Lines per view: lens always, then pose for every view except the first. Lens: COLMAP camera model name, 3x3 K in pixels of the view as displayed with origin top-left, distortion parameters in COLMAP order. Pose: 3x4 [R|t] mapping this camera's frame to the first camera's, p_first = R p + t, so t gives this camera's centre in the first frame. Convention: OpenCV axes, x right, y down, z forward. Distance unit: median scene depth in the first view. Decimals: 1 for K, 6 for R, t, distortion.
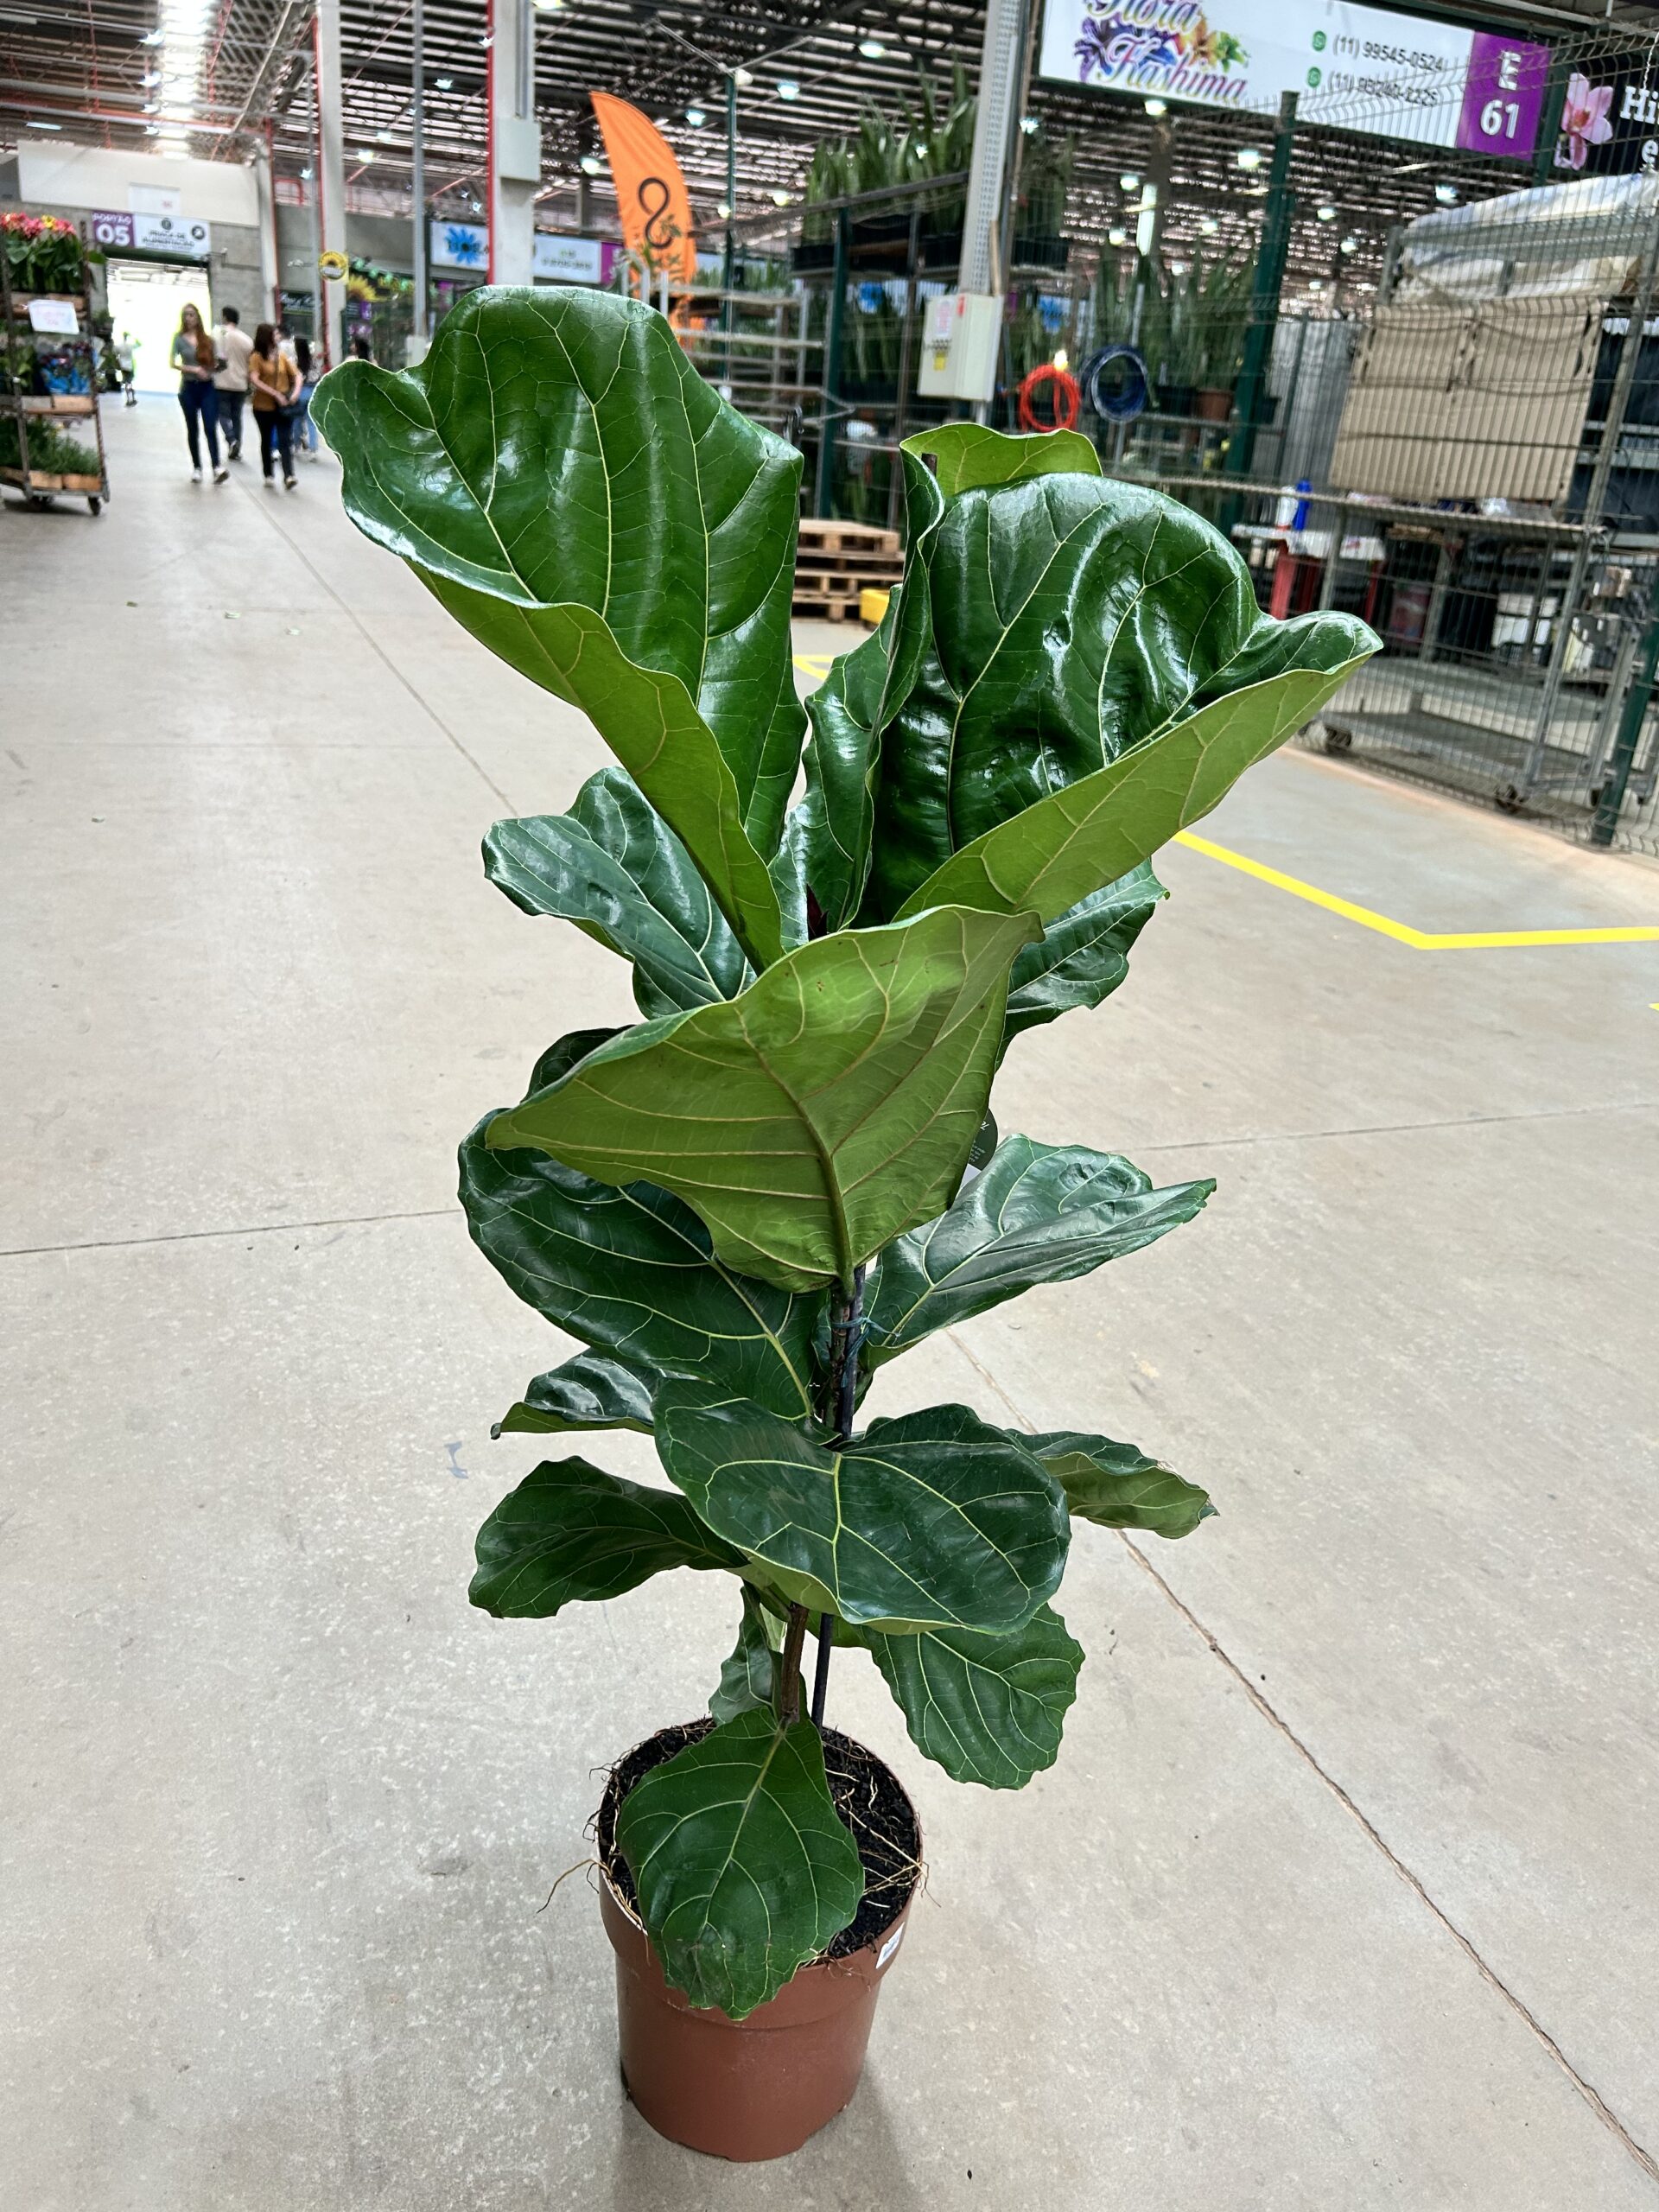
lens RADIAL K [[1693.1, 0, 840.7], [0, 1693.1, 1111.6], [0, 0, 1]] dist [0.034462, -0.042344]
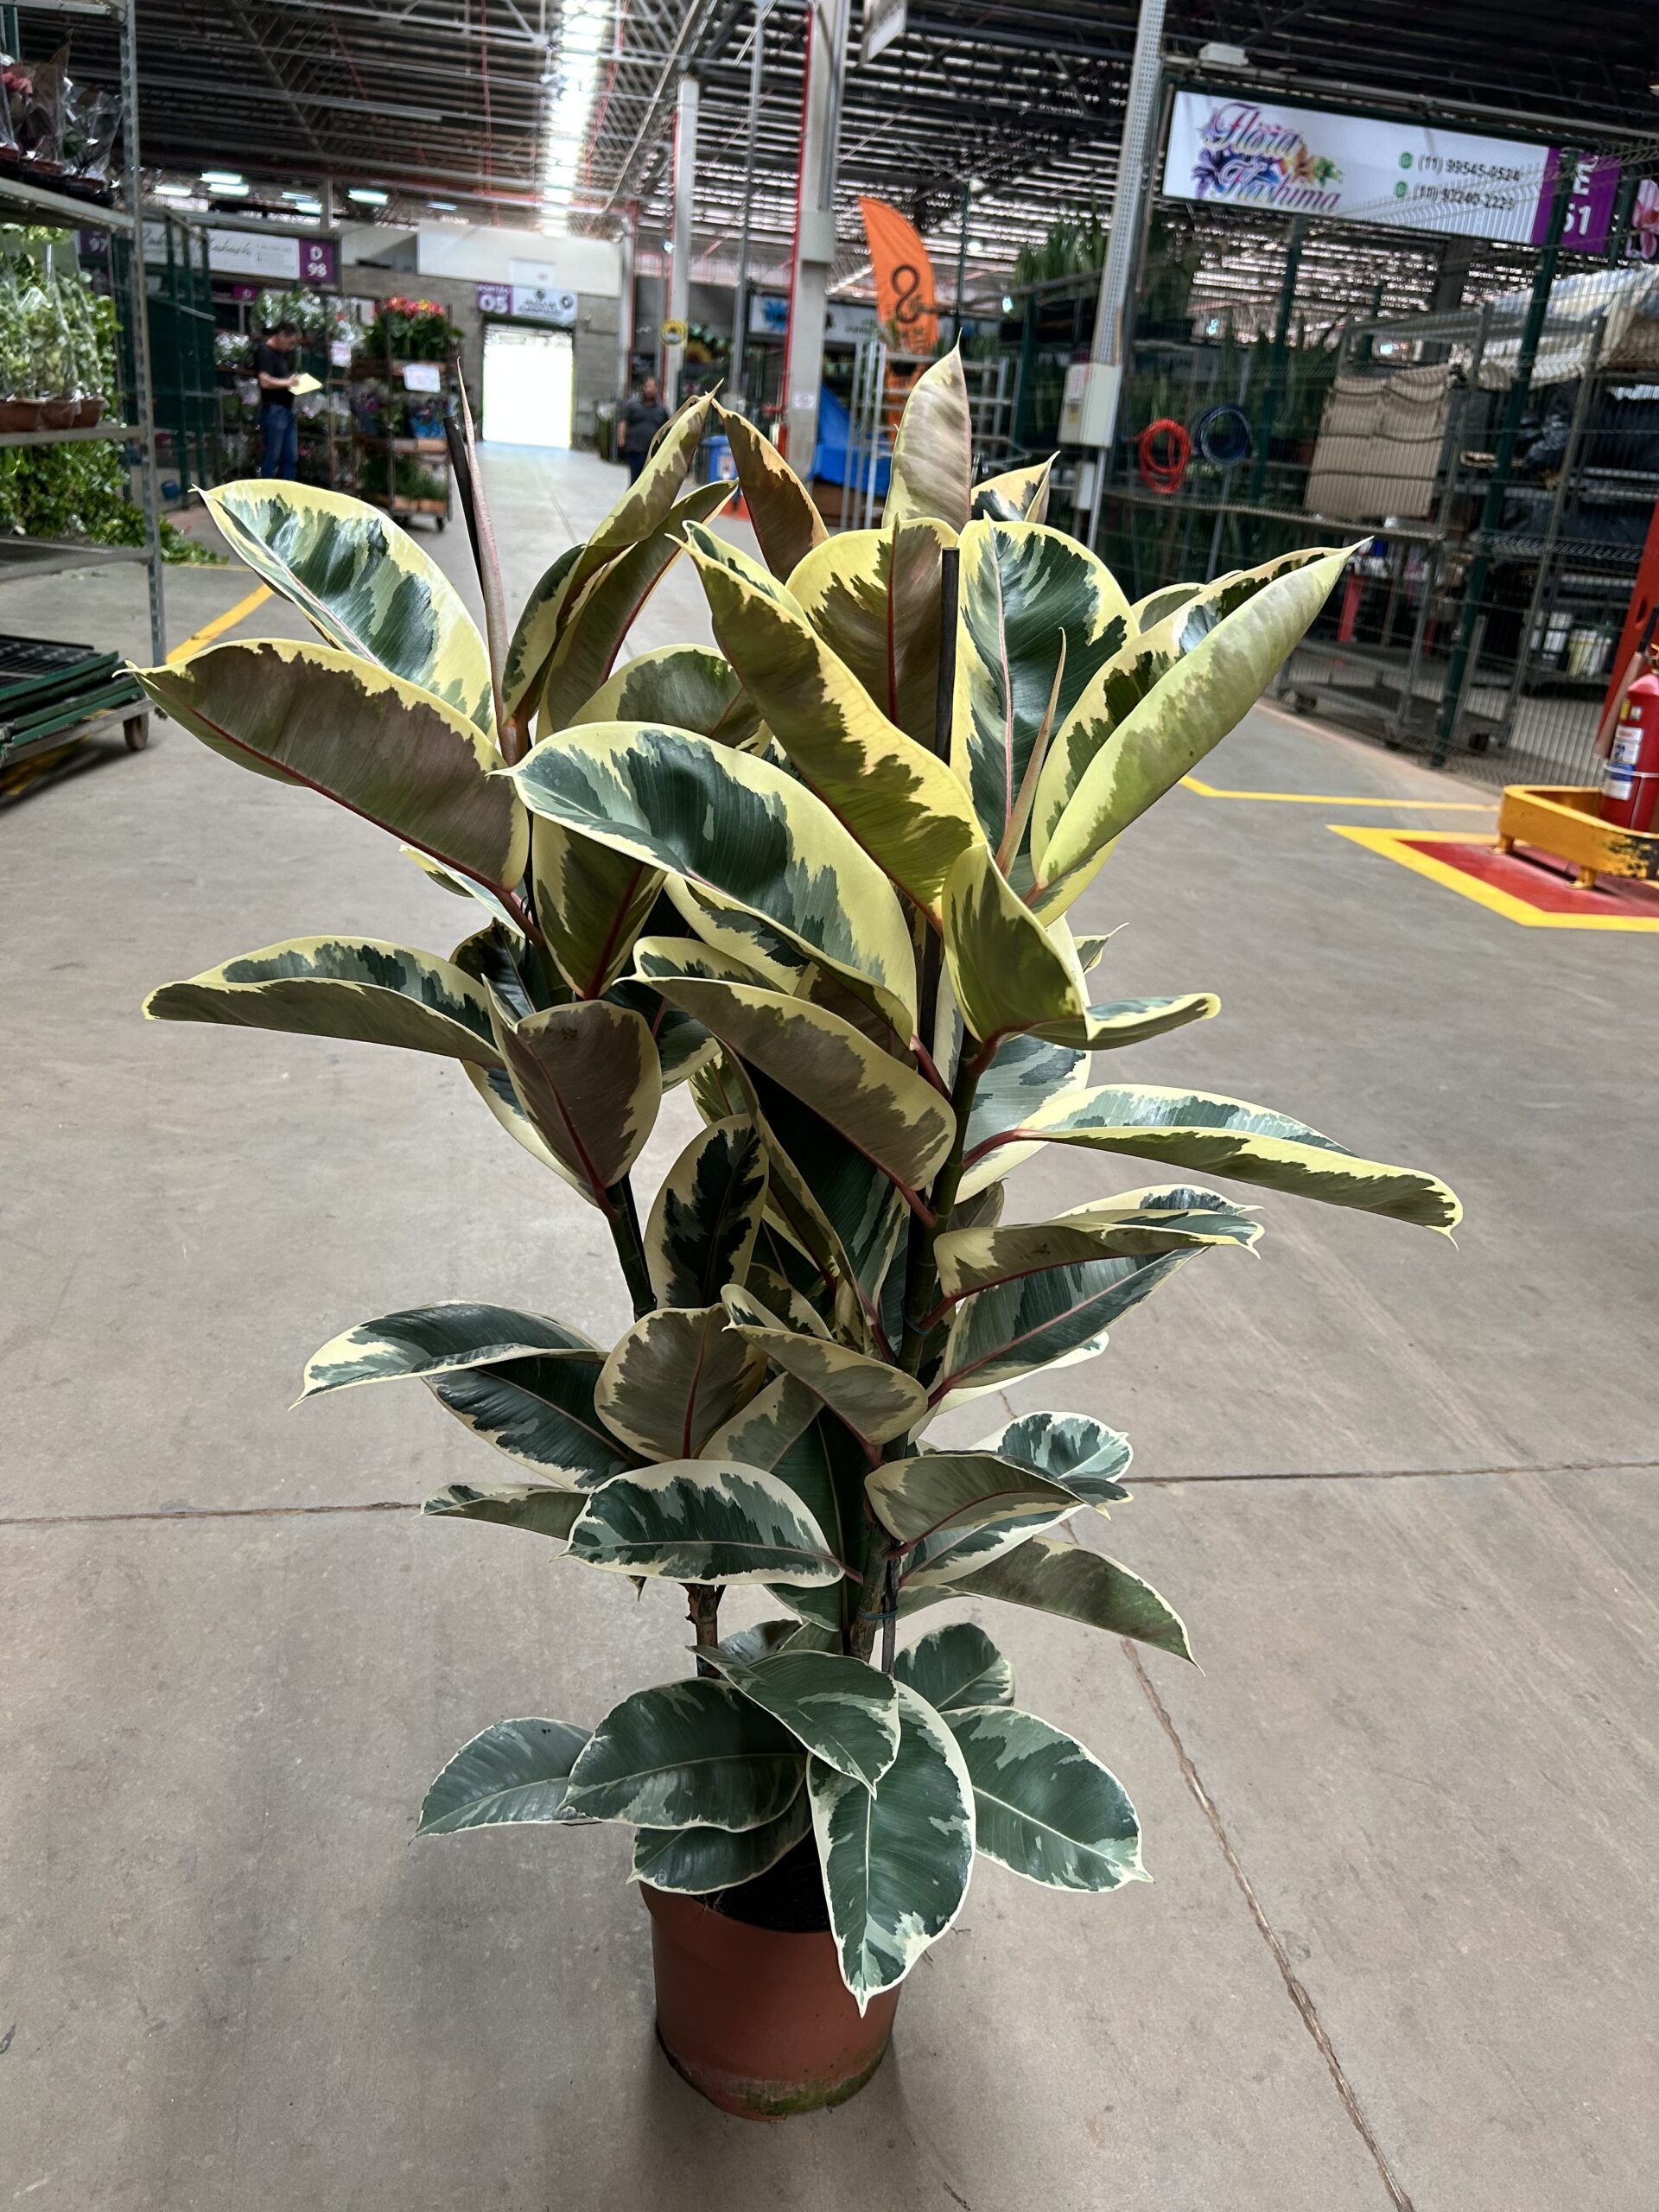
lens RADIAL K [[1693.1, 0, 840.7], [0, 1693.1, 1111.6], [0, 0, 1]] dist [0.034462, -0.042344]
pose [[0.982872, 0.076490, -0.167665, 0.138849], [-0.081328, 0.996441, -0.022169, 0.115308], [0.165373, 0.035425, 0.985595, -0.254357]]
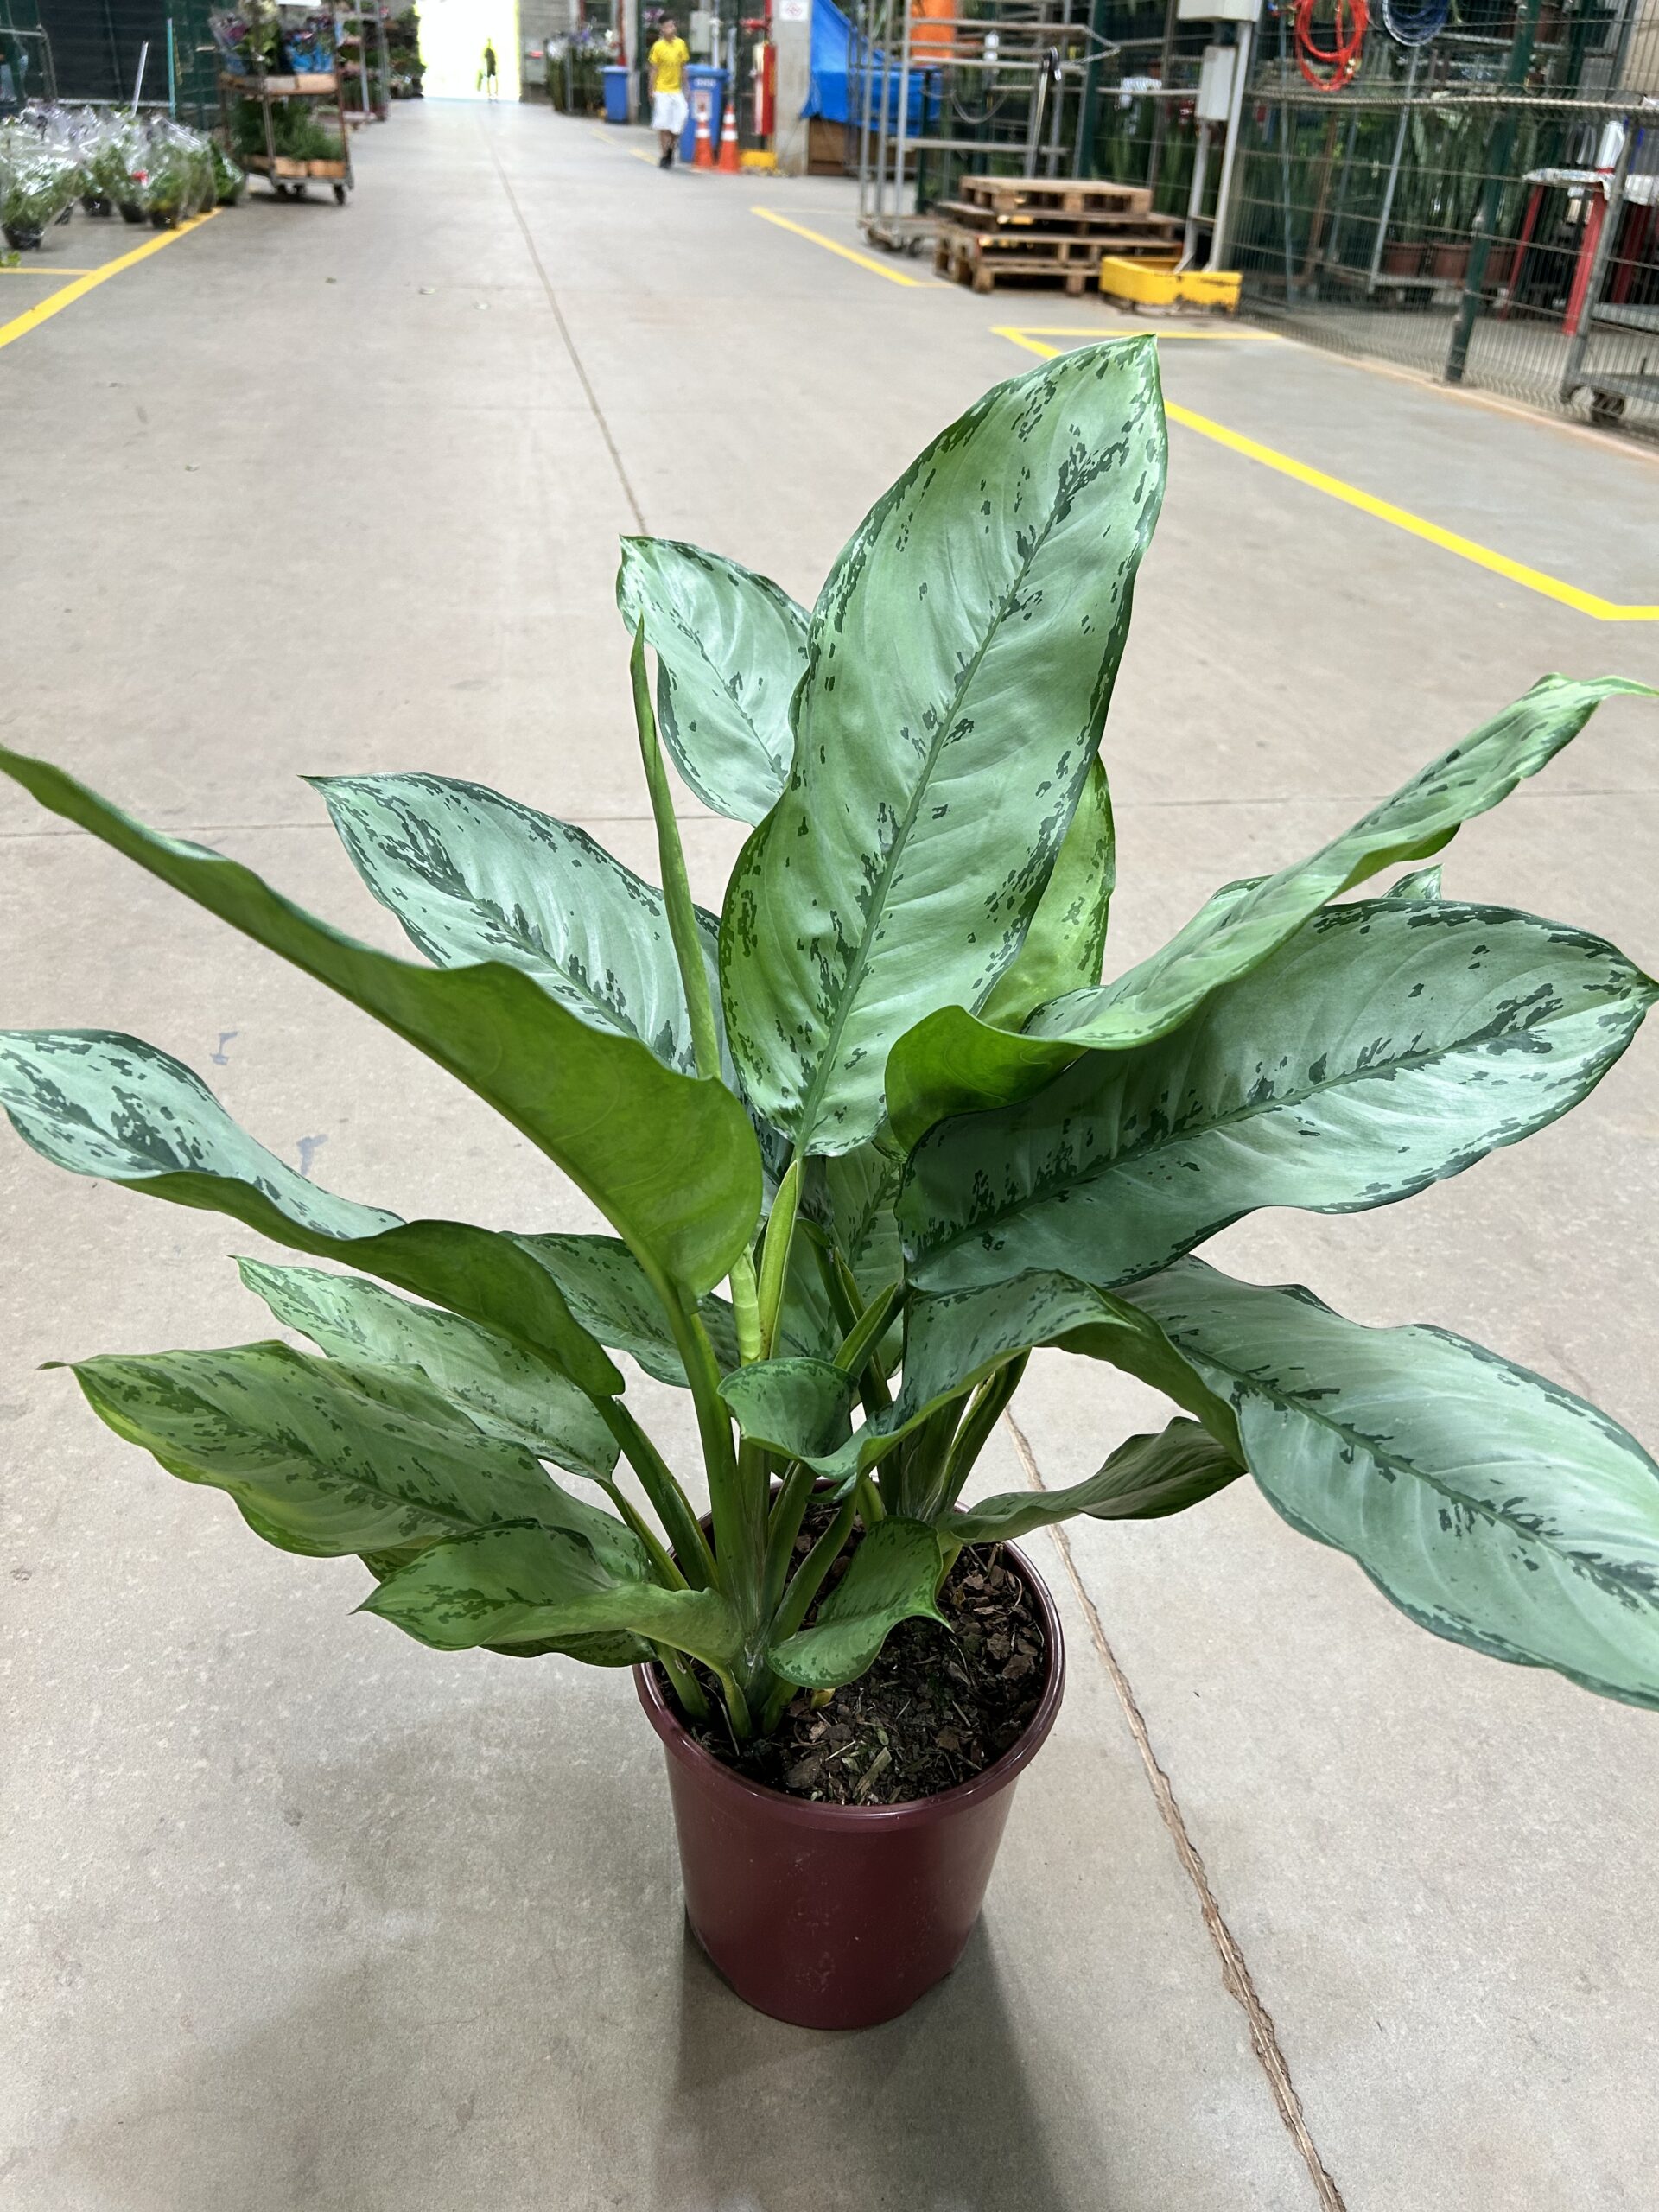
lens RADIAL K [[1678.7, 0, 826.2], [0, 1678.7, 1116.0], [0, 0, 1]] dist [0.062845, -0.075221]
pose [[0.982938, 0.064280, -0.172338, 0.055917], [-0.038691, 0.988242, 0.147924, 0.018749], [0.179820, -0.138733, 0.973868, 0.028015]]
